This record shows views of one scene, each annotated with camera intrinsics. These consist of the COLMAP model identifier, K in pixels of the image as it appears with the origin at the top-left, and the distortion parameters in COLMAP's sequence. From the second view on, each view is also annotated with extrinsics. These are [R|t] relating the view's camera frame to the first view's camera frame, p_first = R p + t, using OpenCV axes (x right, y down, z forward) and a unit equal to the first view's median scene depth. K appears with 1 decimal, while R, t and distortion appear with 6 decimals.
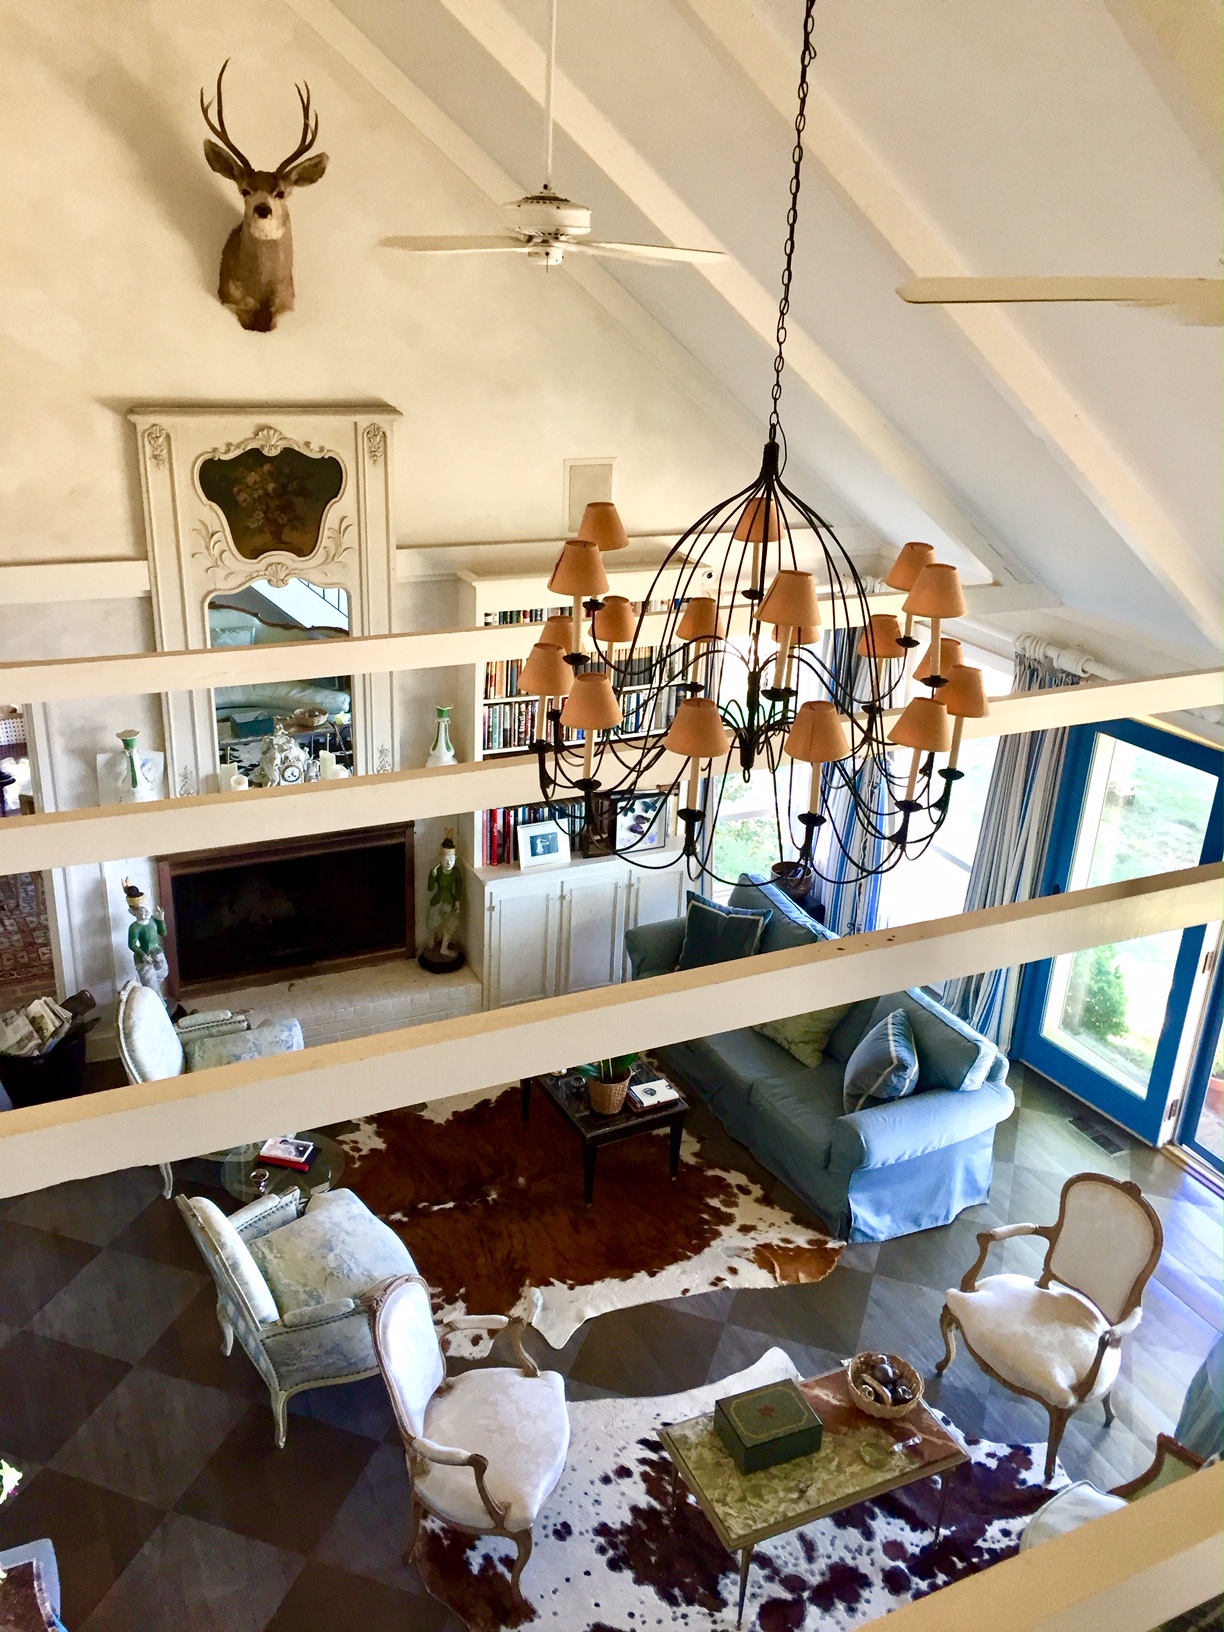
lens RADIAL K [[1415.3, 0, 609.1], [0, 1415.3, 815.0], [0, 0, 1]] dist [0.056715, -0.041342]
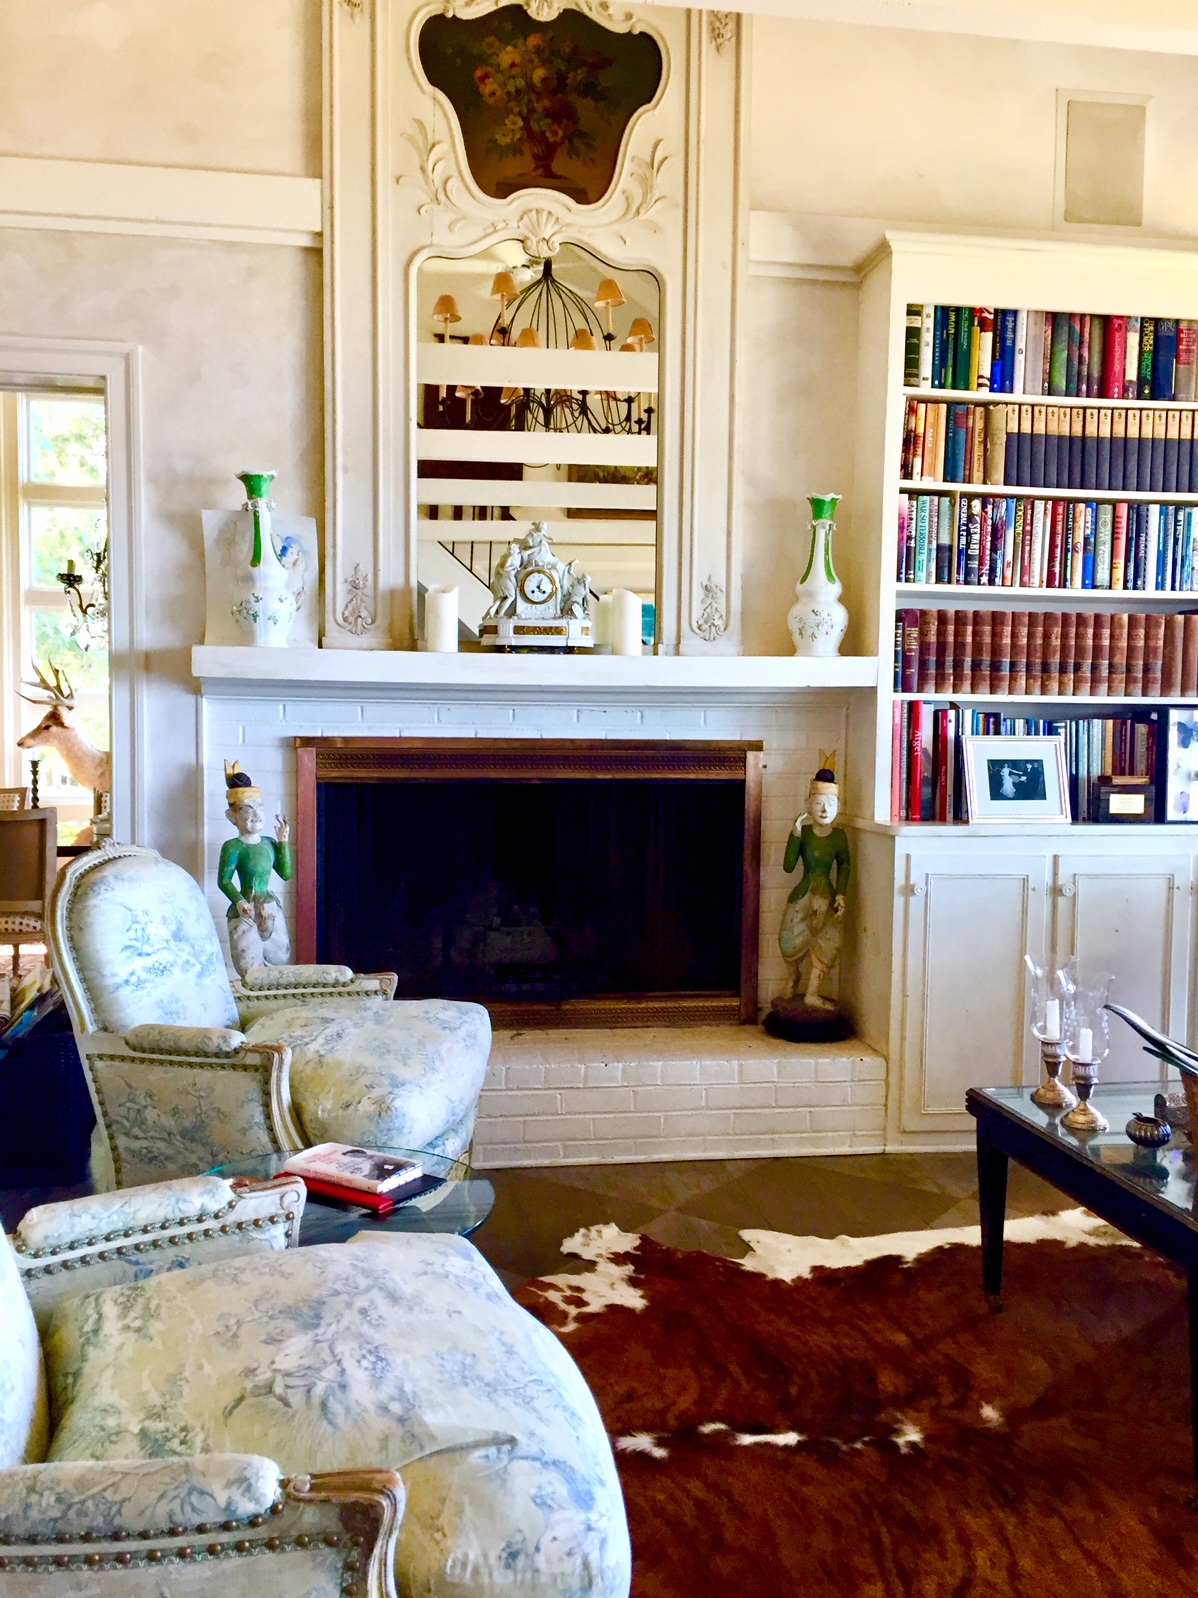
lens RADIAL K [[1385.8, 0, 598.3], [0, 1385.8, 800.3], [0, 0, 1]] dist [0.056715, -0.041342]
pose [[0.956228, -0.013098, -0.292330, -0.049339], [-0.087663, 0.940294, -0.328882, 0.230780], [0.279184, 0.340112, 0.897987, 0.581634]]
